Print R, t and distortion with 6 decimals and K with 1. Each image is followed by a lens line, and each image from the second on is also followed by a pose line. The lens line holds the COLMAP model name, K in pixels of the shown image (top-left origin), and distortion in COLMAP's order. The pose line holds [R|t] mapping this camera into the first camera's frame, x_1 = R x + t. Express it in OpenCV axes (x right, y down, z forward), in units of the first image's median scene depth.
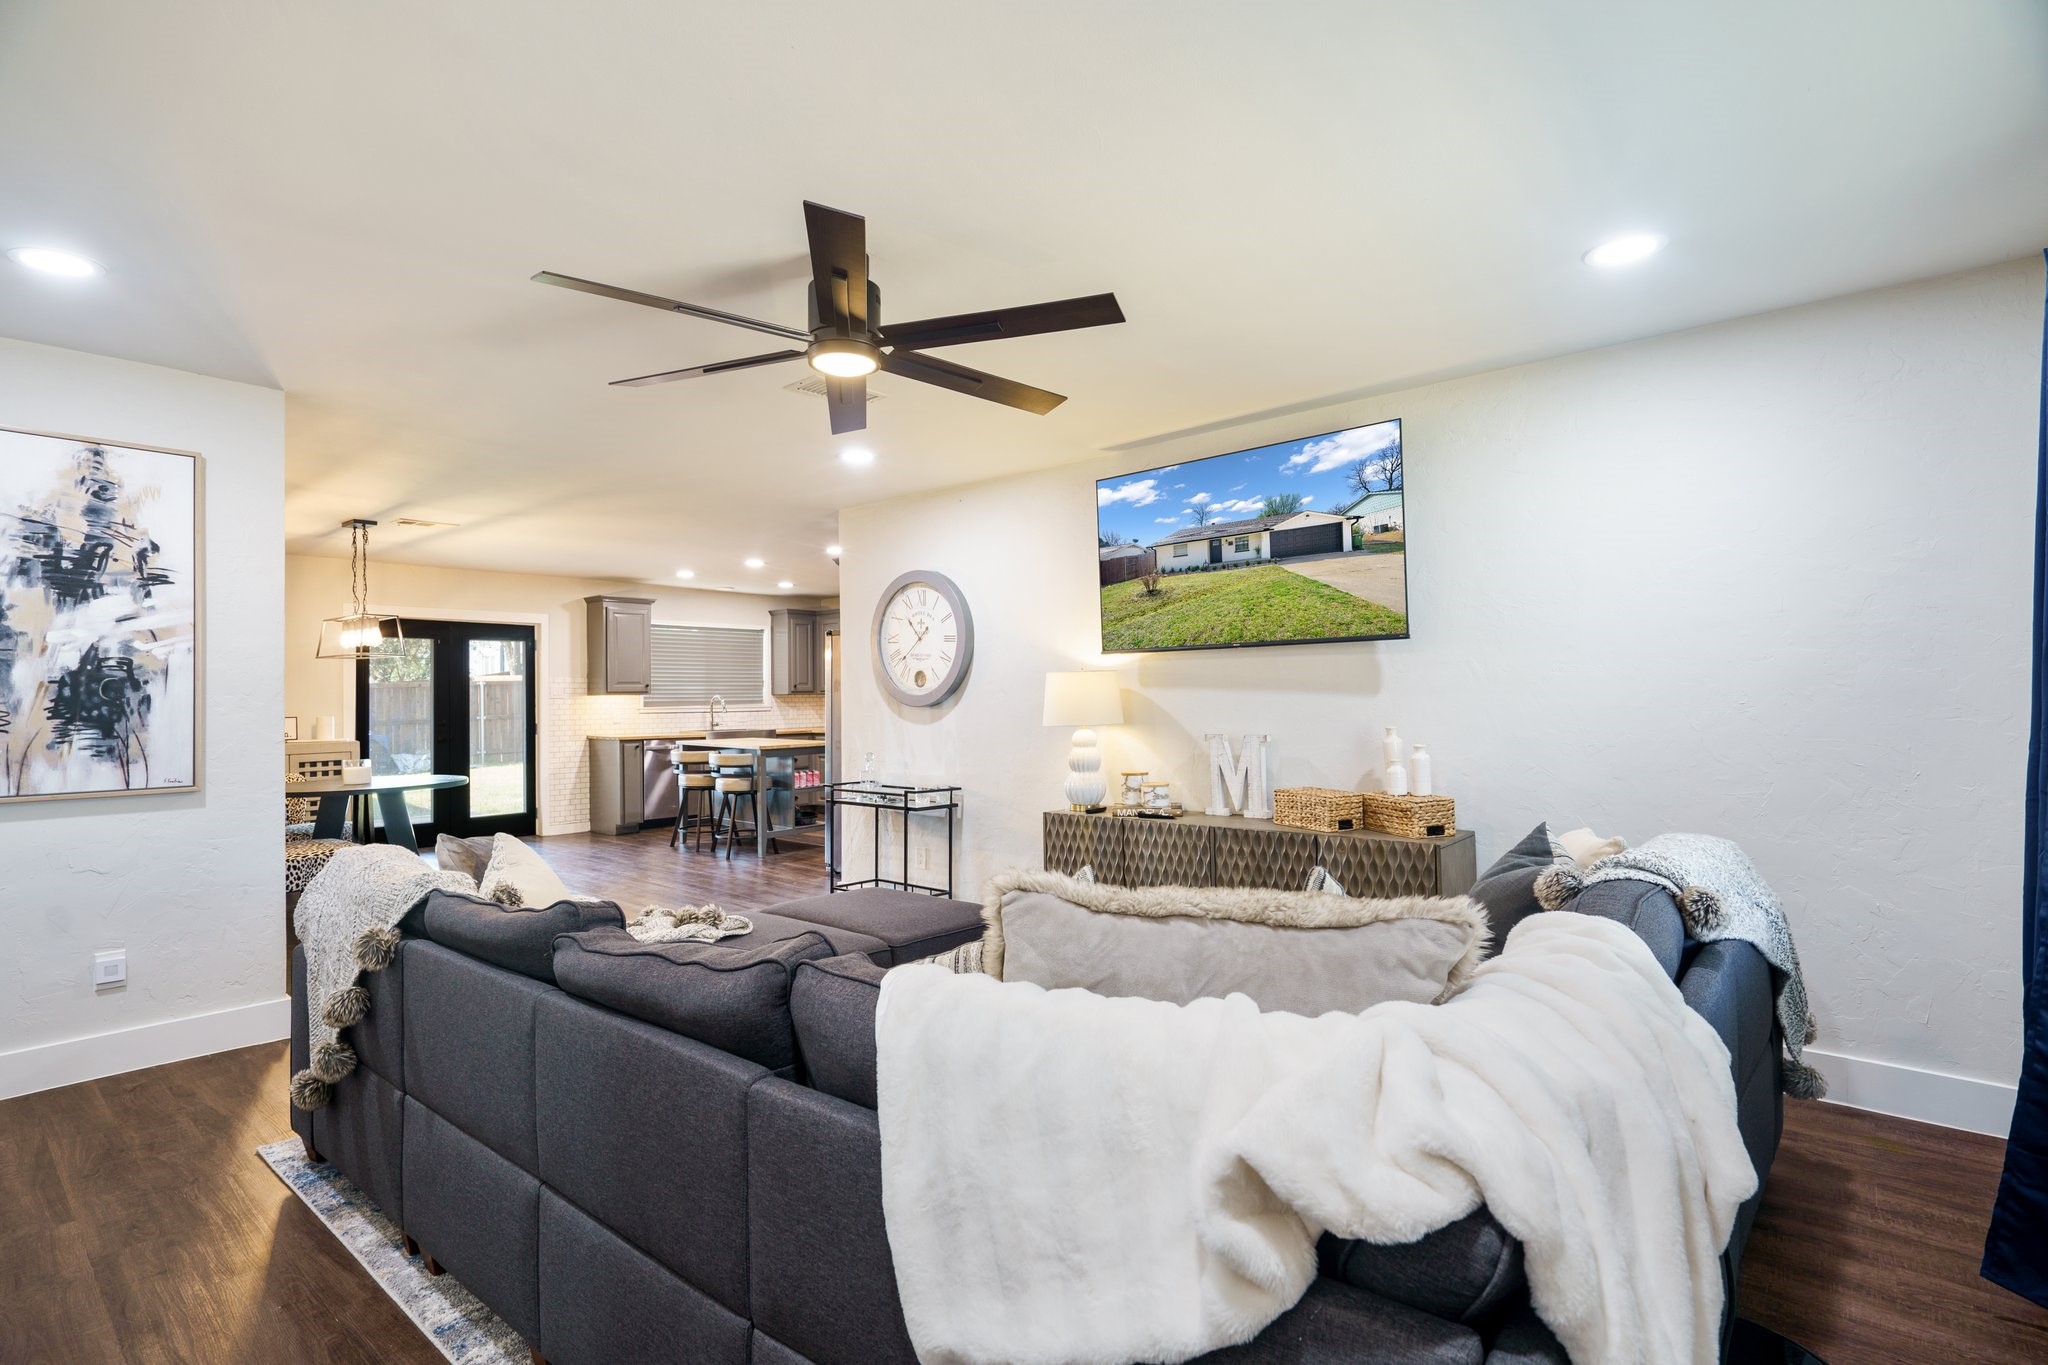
lens RADIAL K [[963.5, 0, 1024.0], [0, 963.5, 682.5], [0, 0, 1]] dist [-0.000149, -0.000038]
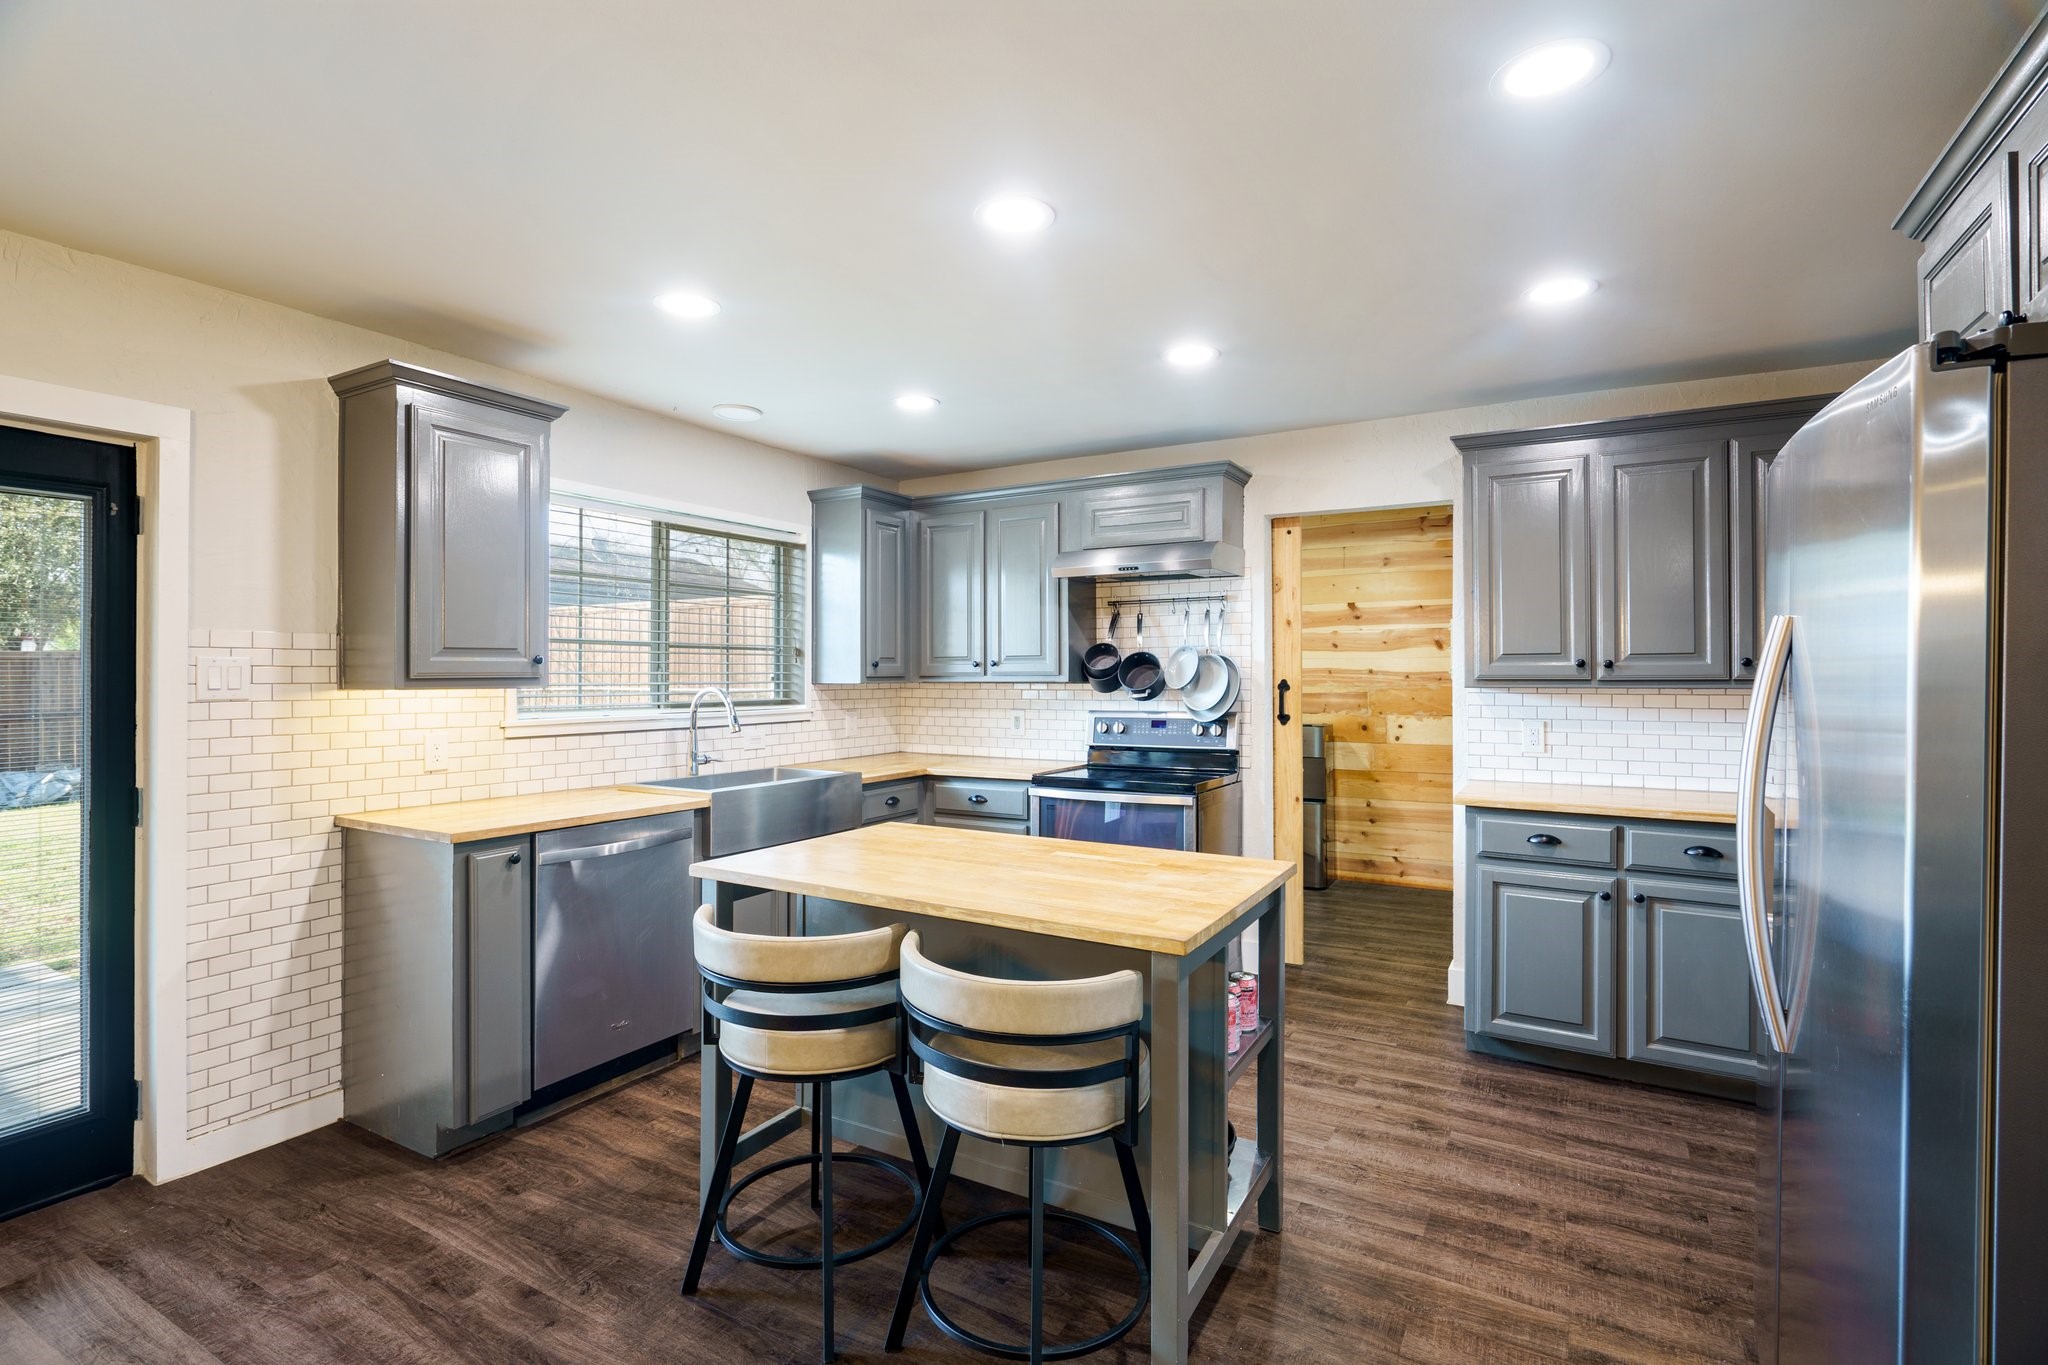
lens RADIAL K [[948.5, 0, 1017.5], [0, 948.5, 663.3], [0, 0, 1]] dist [-0.000796, 0.000387]
pose [[0.983627, 0.013212, 0.179731, -0.293300], [-0.013811, 0.999902, 0.002083, 0.001449], [-0.179686, -0.004531, 0.983714, 0.661290]]
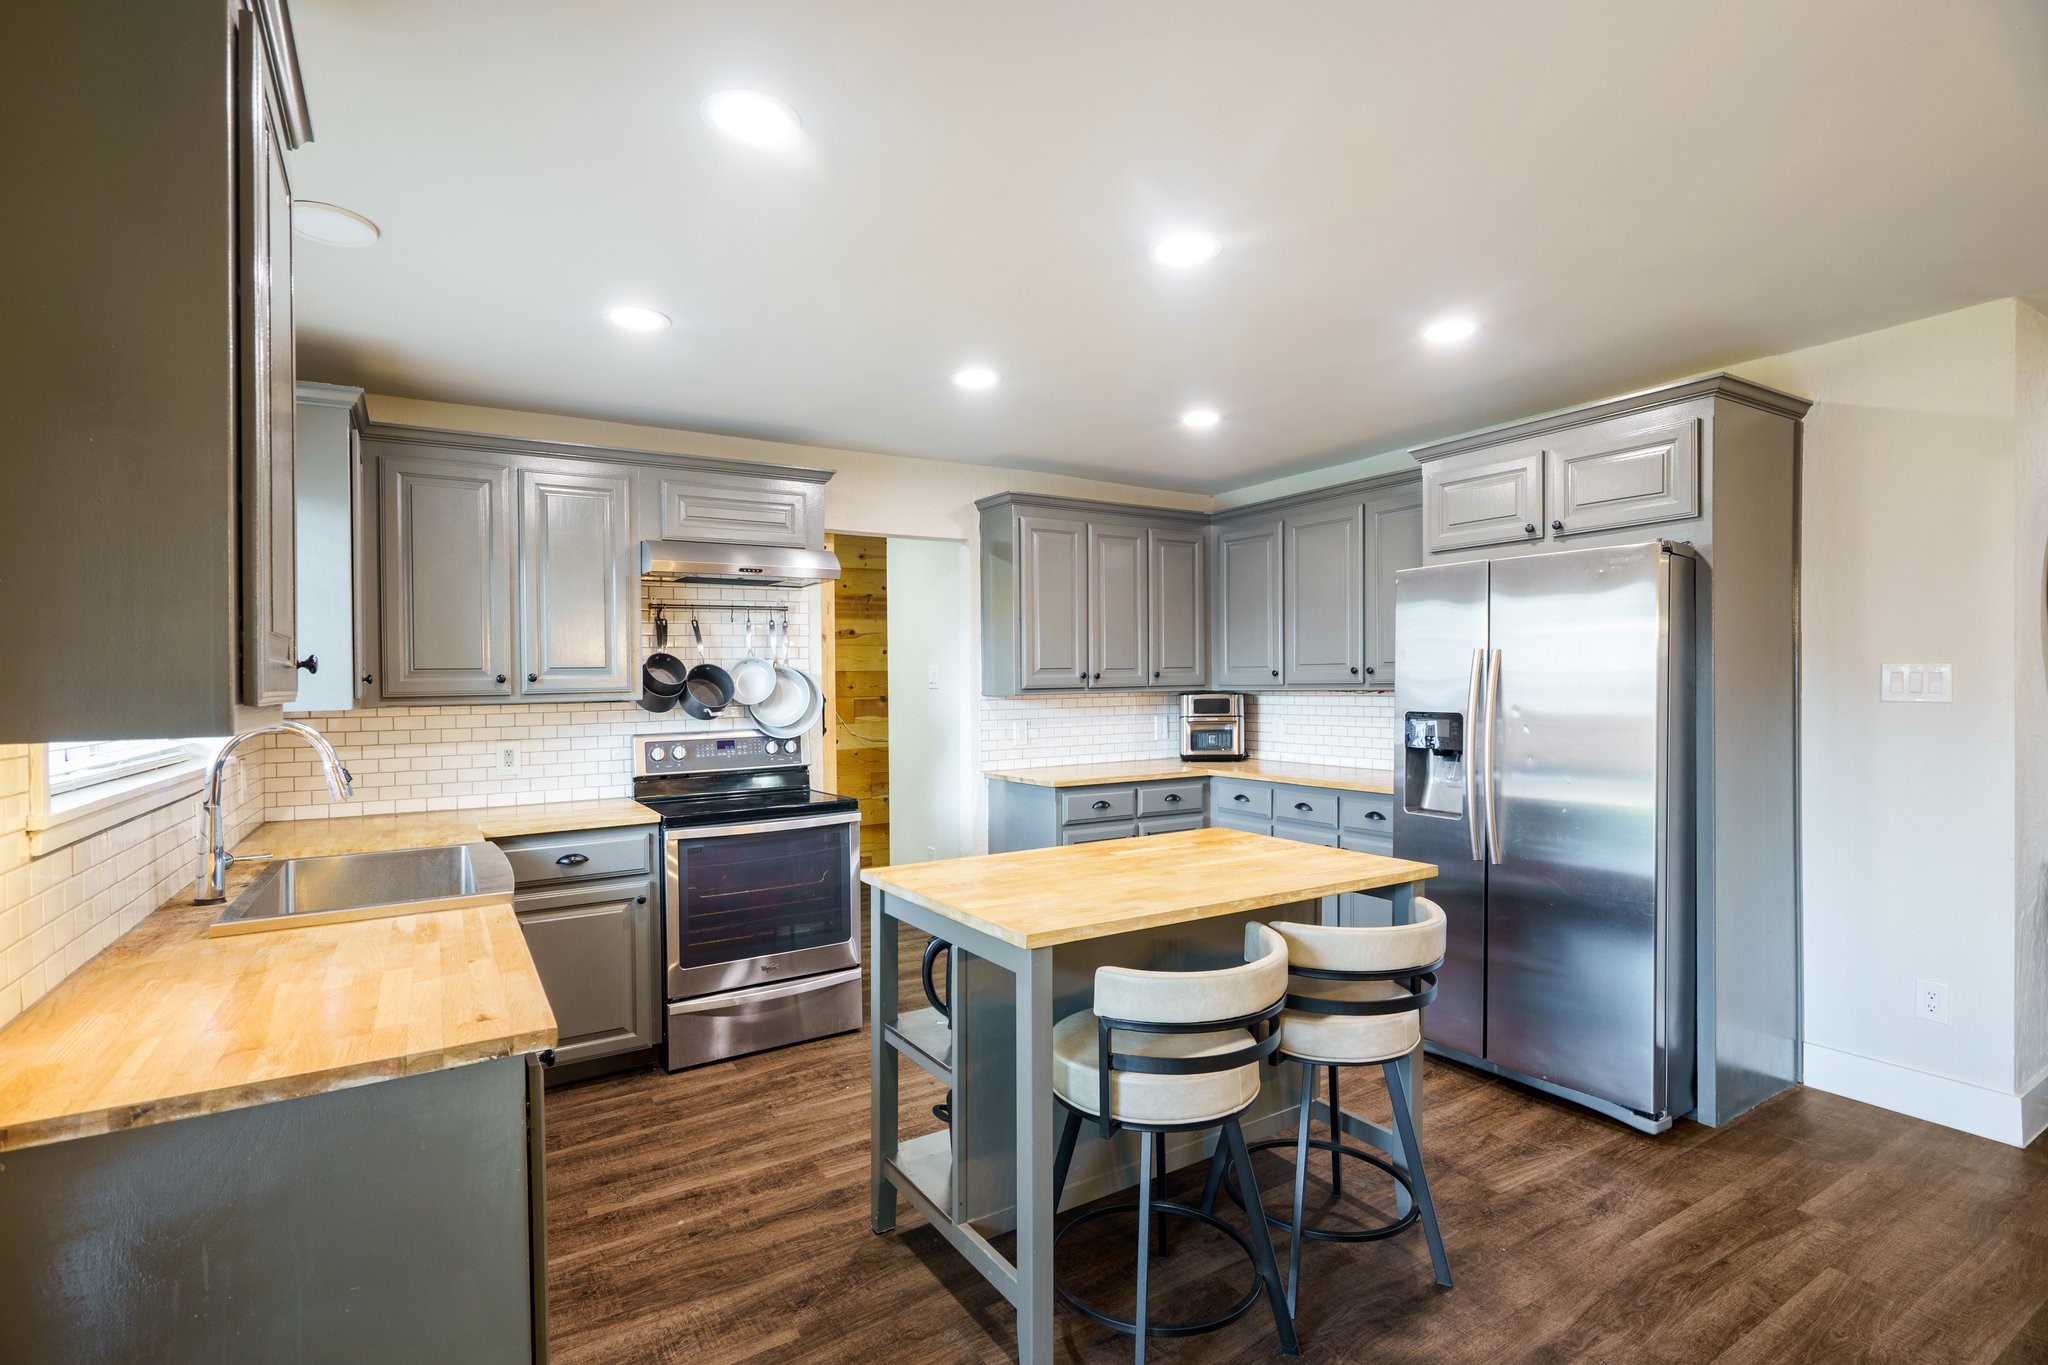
lens RADIAL K [[963.5, 0, 1024.0], [0, 963.5, 682.5], [0, 0, 1]] dist [-0.000149, -0.000038]
pose [[0.313892, 0.007658, 0.949428, -0.513836], [-0.002900, 0.999971, -0.007107, 0.006785], [-0.949454, -0.000523, 0.313905, 0.858273]]
